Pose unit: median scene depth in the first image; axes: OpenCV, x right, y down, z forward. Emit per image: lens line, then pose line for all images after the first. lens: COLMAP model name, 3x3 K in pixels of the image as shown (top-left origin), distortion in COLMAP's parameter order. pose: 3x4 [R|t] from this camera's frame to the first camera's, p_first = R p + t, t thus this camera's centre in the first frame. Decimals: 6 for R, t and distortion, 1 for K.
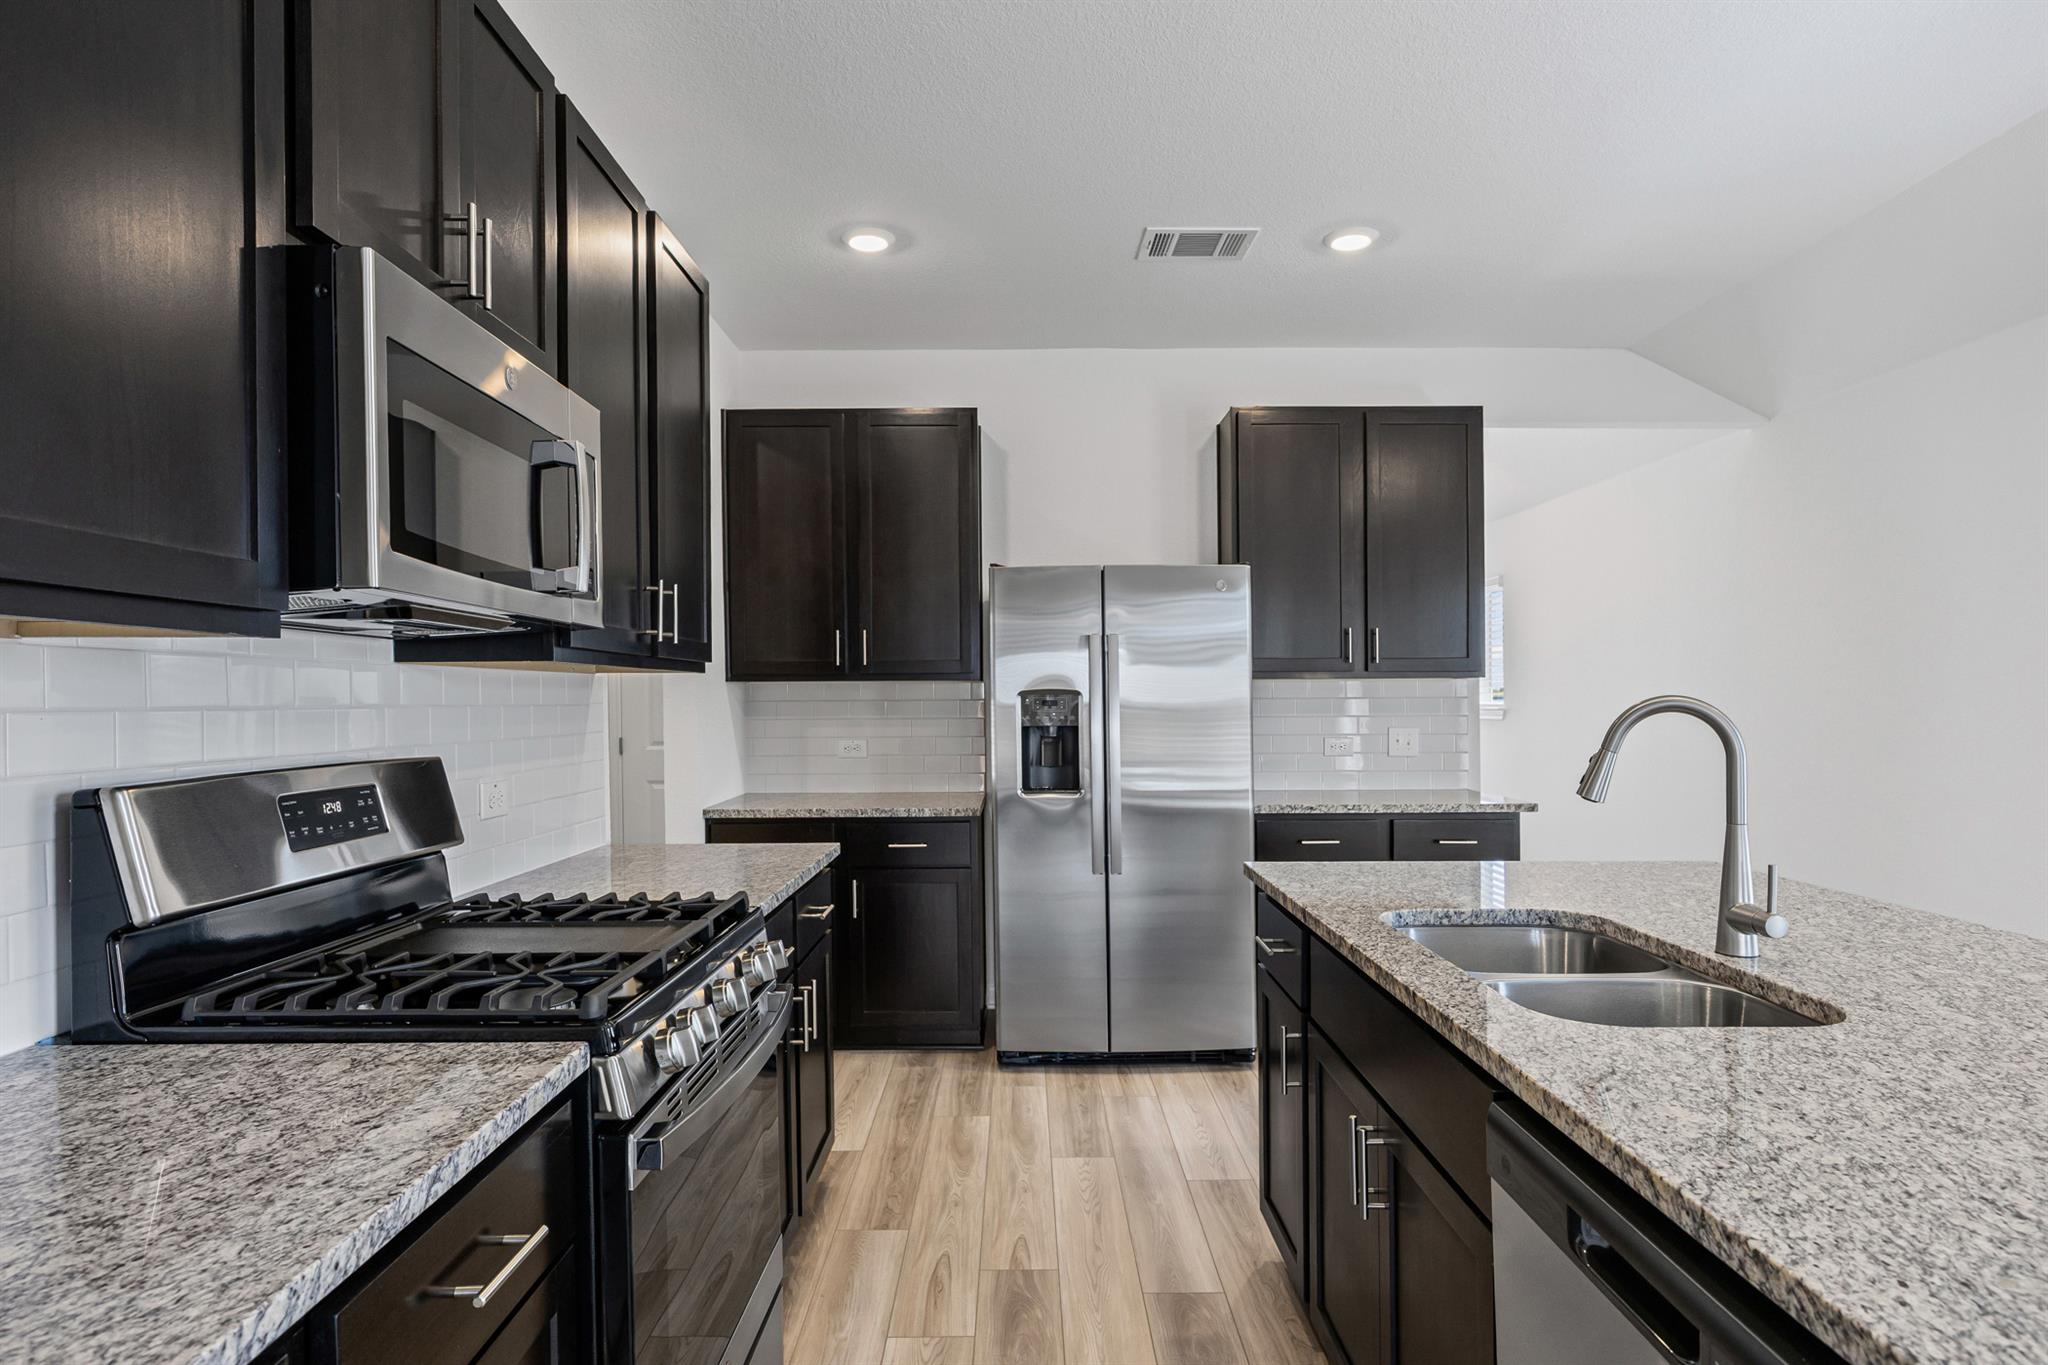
lens RADIAL K [[1146.3, 0, 1024.0], [0, 1146.3, 682.5], [0, 0, 1]] dist [0.000613, -0.000101]
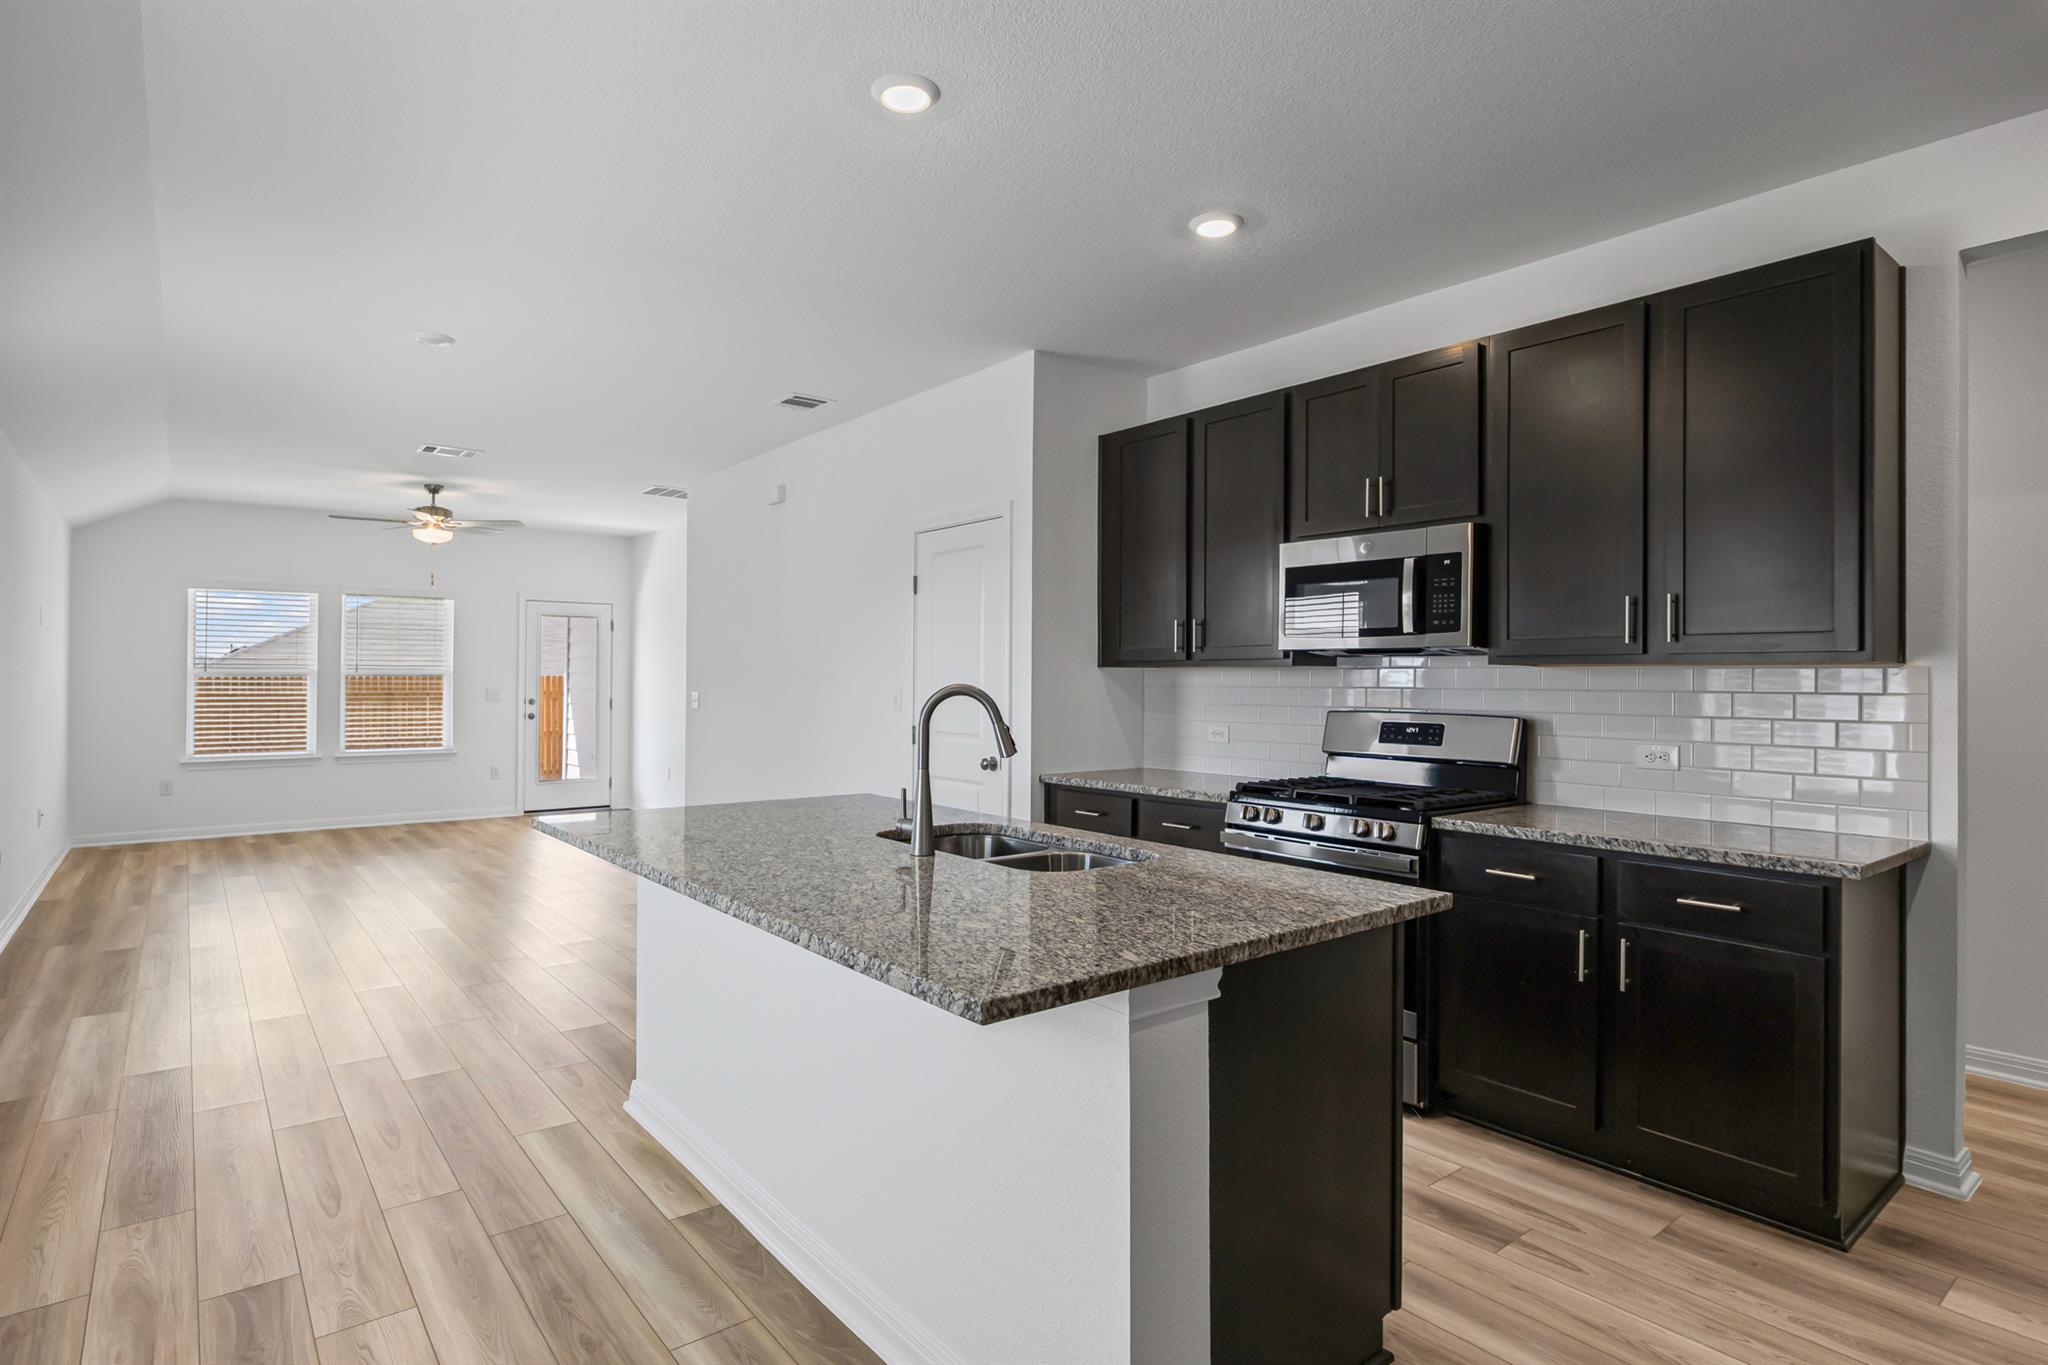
lens RADIAL K [[1076.2, 0, 1026.7], [0, 1076.2, 672.8], [0, 0, 1]] dist [-0.002100, -0.000825]
pose [[-0.793640, -0.004648, -0.608370, 0.626377], [0.006826, 0.999840, -0.016543, 0.008607], [0.608349, -0.017282, -0.793481, 1.007537]]
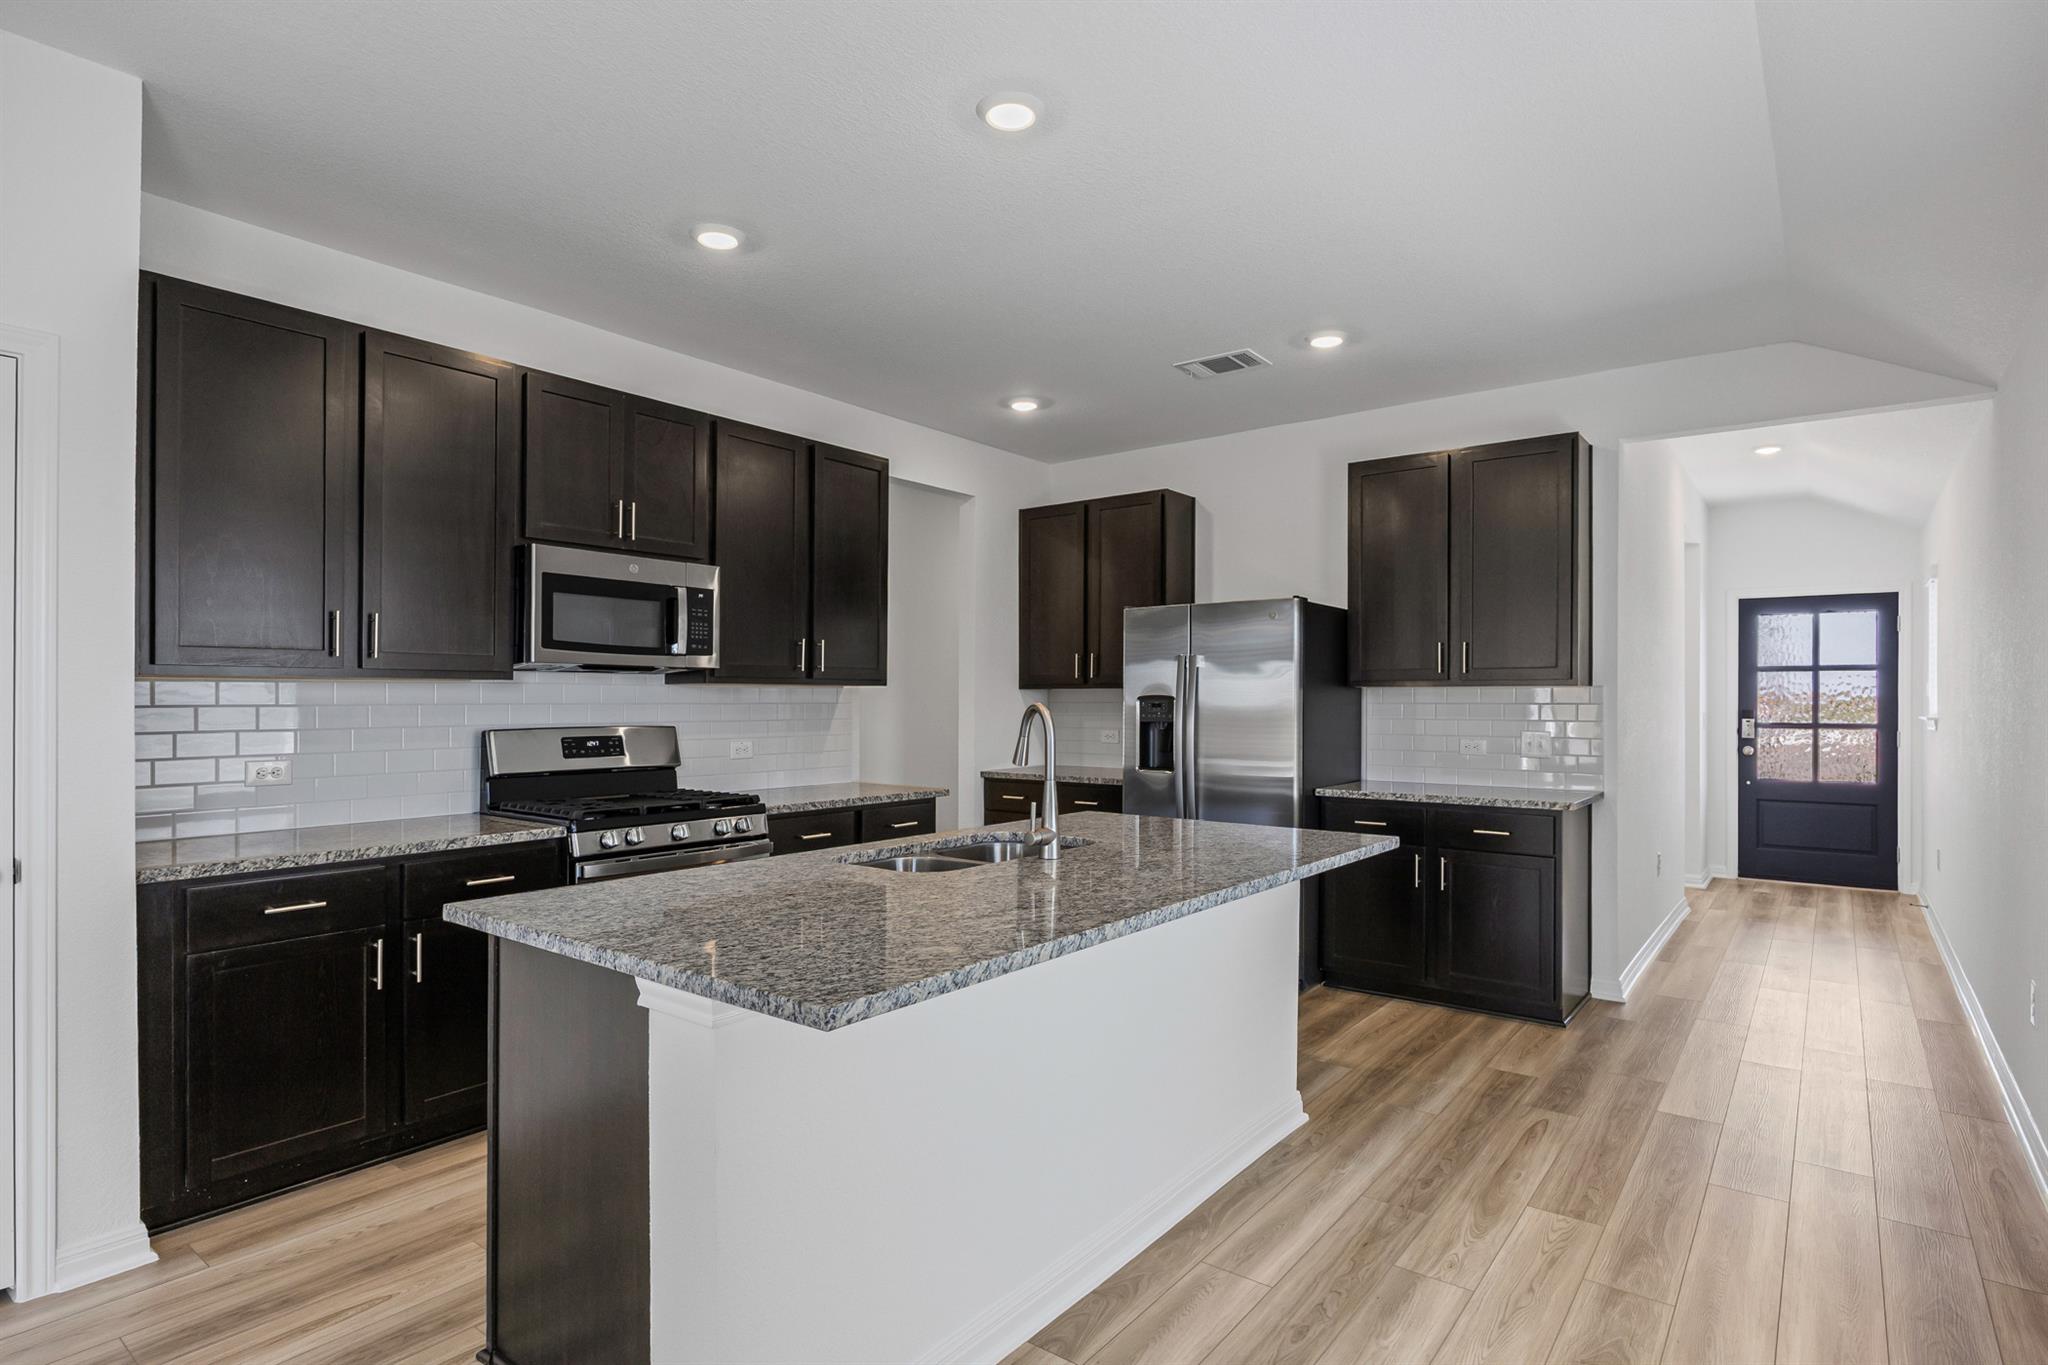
lens RADIAL K [[1043.9, 0, 1049.7], [0, 1043.9, 704.4], [0, 0, 1]] dist [-0.000411, -0.000068]
pose [[0.789991, 0.011026, -0.613019, 0.702774], [0.001986, 0.999787, 0.020543, -0.009938], [0.613115, -0.017446, 0.789801, -0.089161]]
